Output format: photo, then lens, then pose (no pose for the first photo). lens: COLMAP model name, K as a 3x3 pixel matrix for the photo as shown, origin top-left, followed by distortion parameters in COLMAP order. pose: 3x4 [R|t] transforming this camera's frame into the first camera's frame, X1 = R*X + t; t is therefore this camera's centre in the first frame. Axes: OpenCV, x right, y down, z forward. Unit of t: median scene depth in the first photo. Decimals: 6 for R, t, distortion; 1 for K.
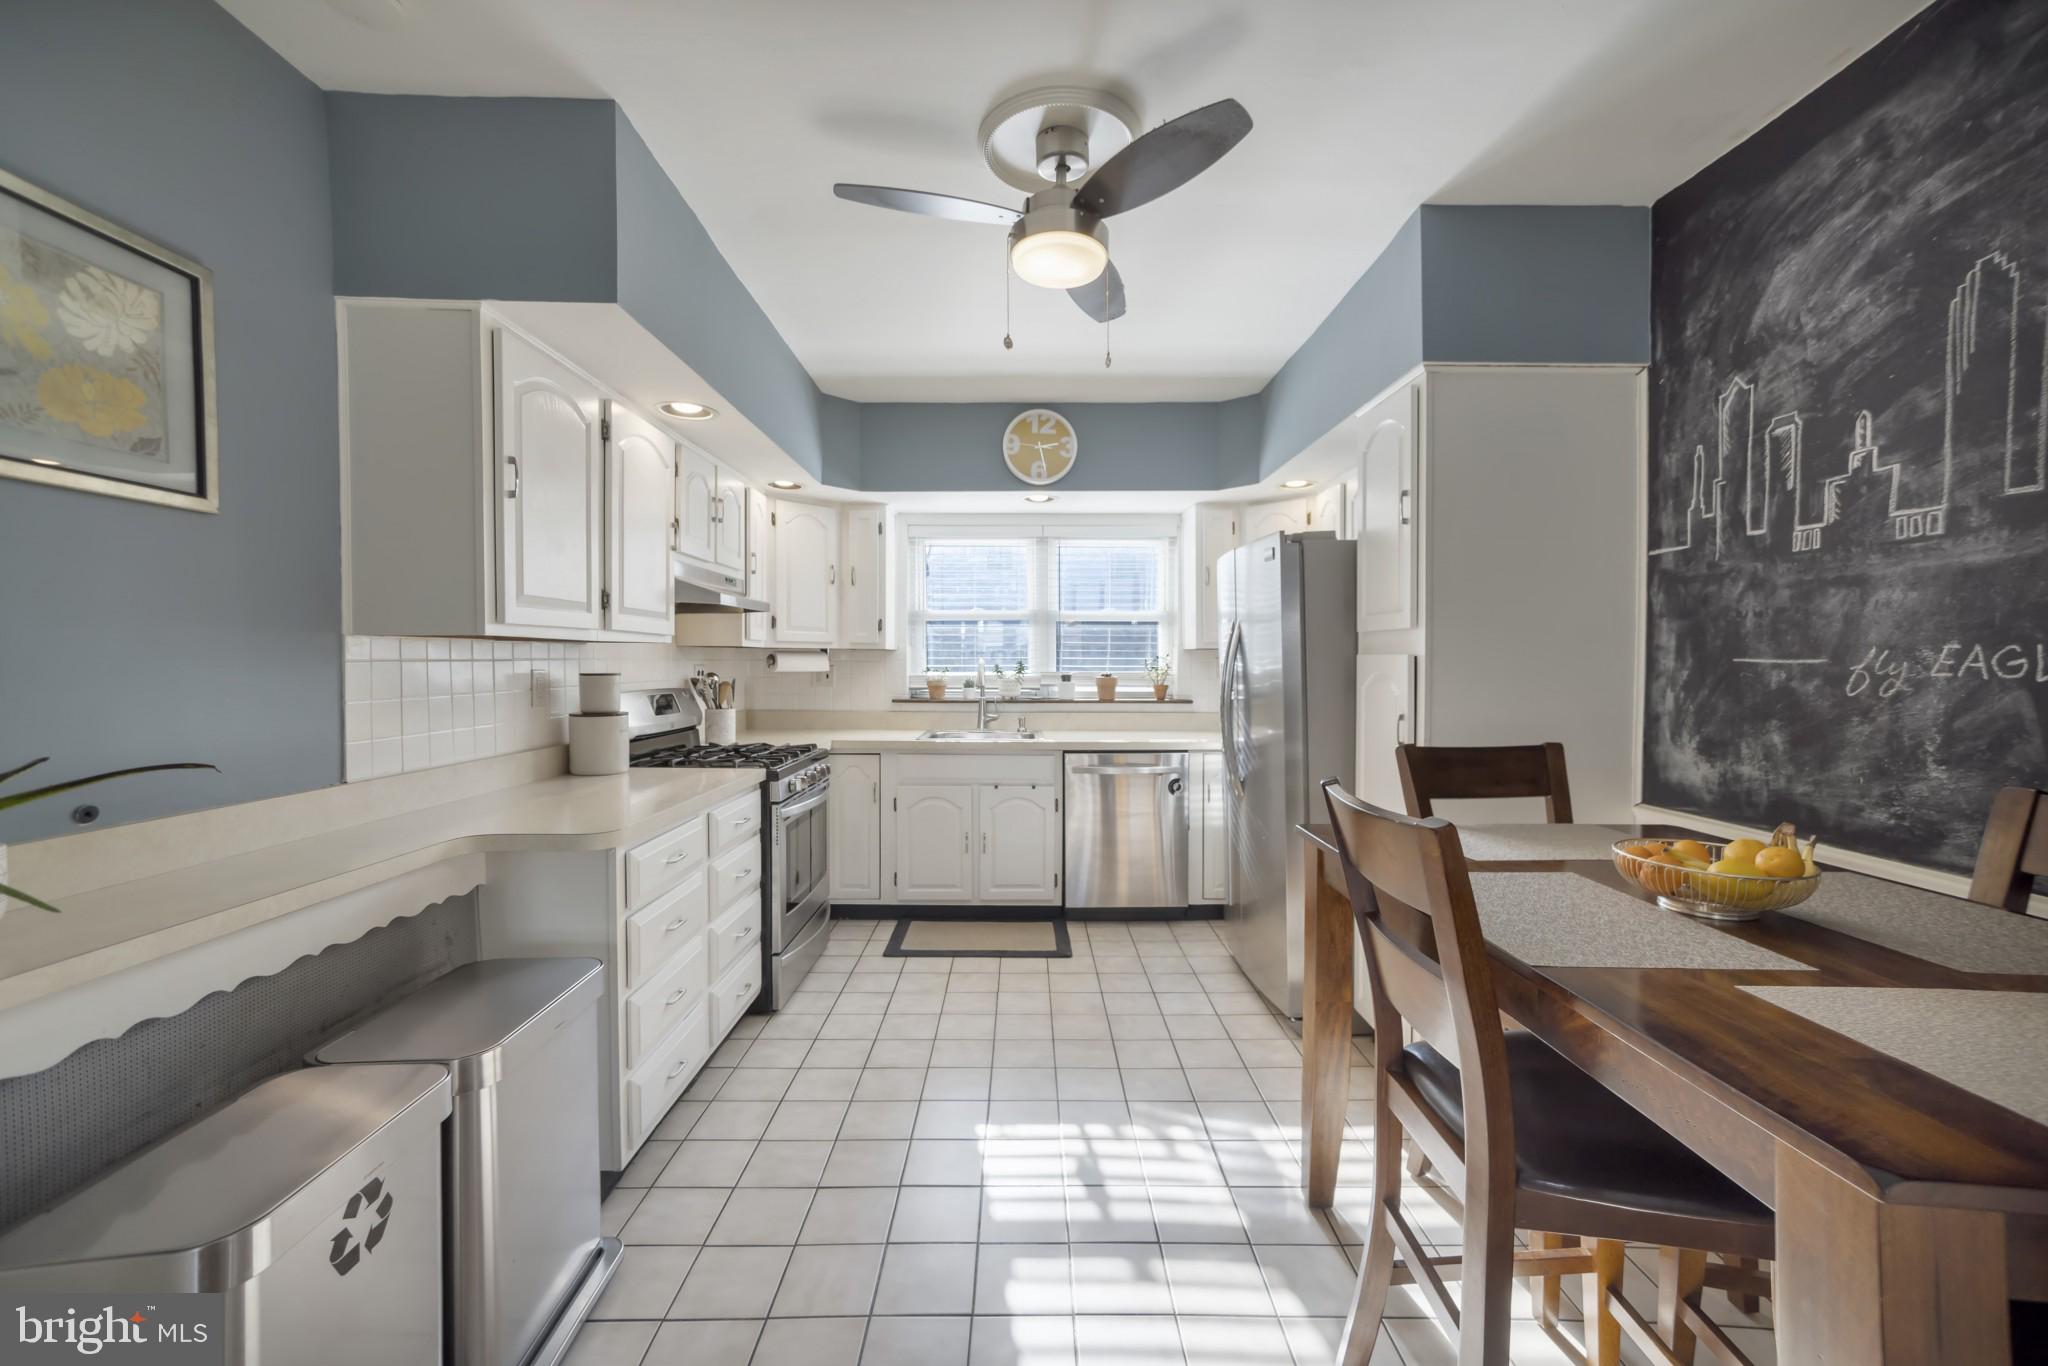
lens RADIAL K [[809.9, 0, 1025.0], [0, 809.9, 680.3], [0, 0, 1]] dist [0.007356, 0.005397]
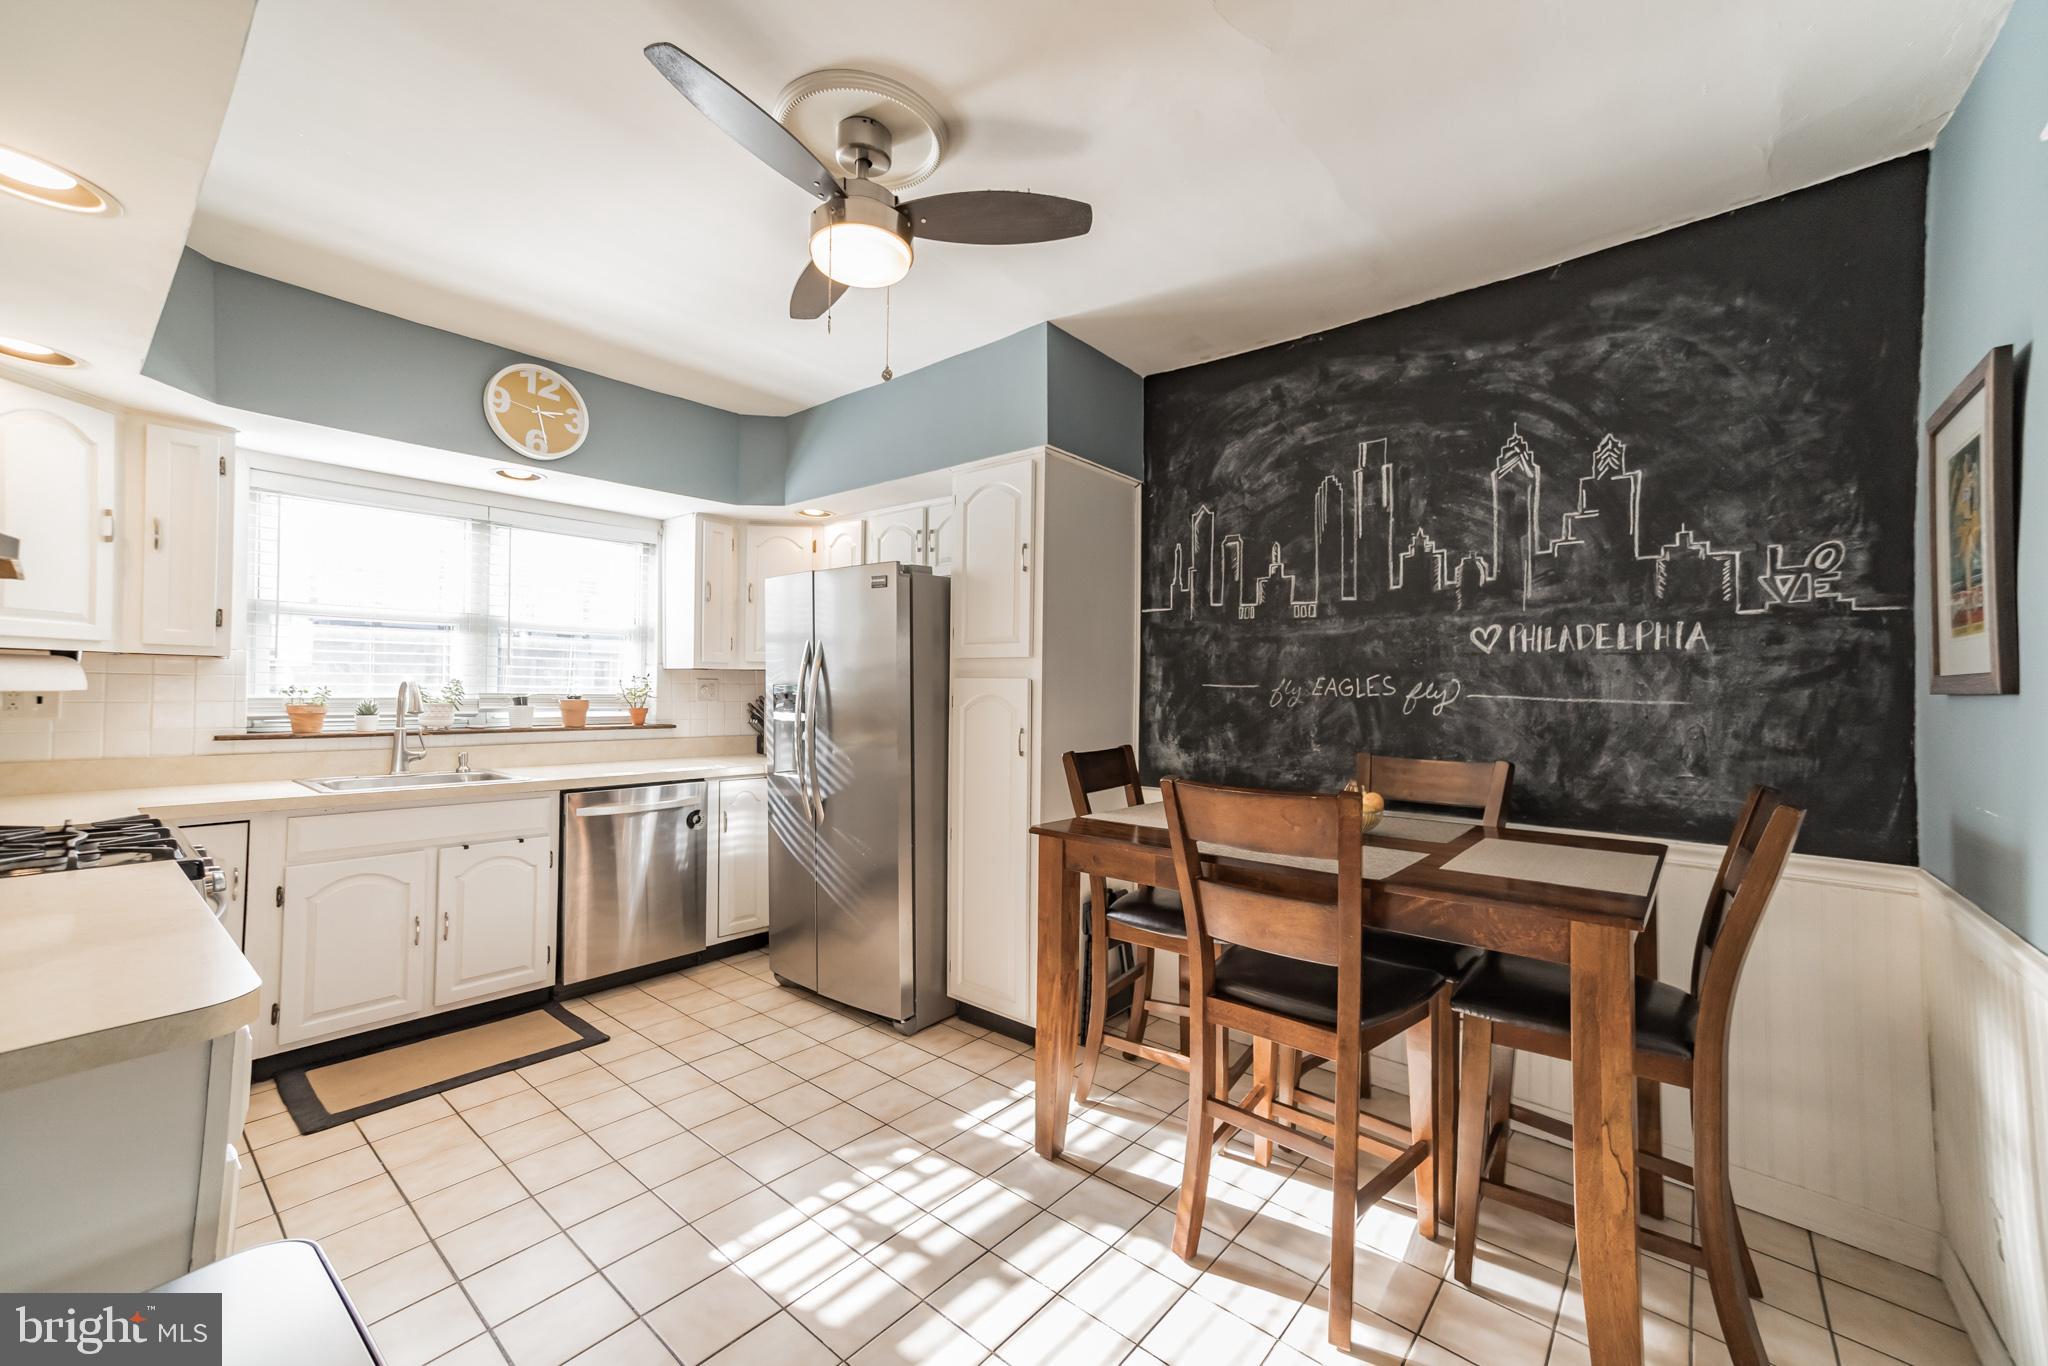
lens RADIAL K [[812.7, 0, 1001.4], [0, 812.7, 672.3], [0, 0, 1]] dist [0.002771, 0.004857]
pose [[0.663417, 0.022986, 0.747896, -0.300317], [0.007198, 0.999286, -0.037097, 0.002841], [-0.748215, 0.029994, 0.662778, 0.143882]]
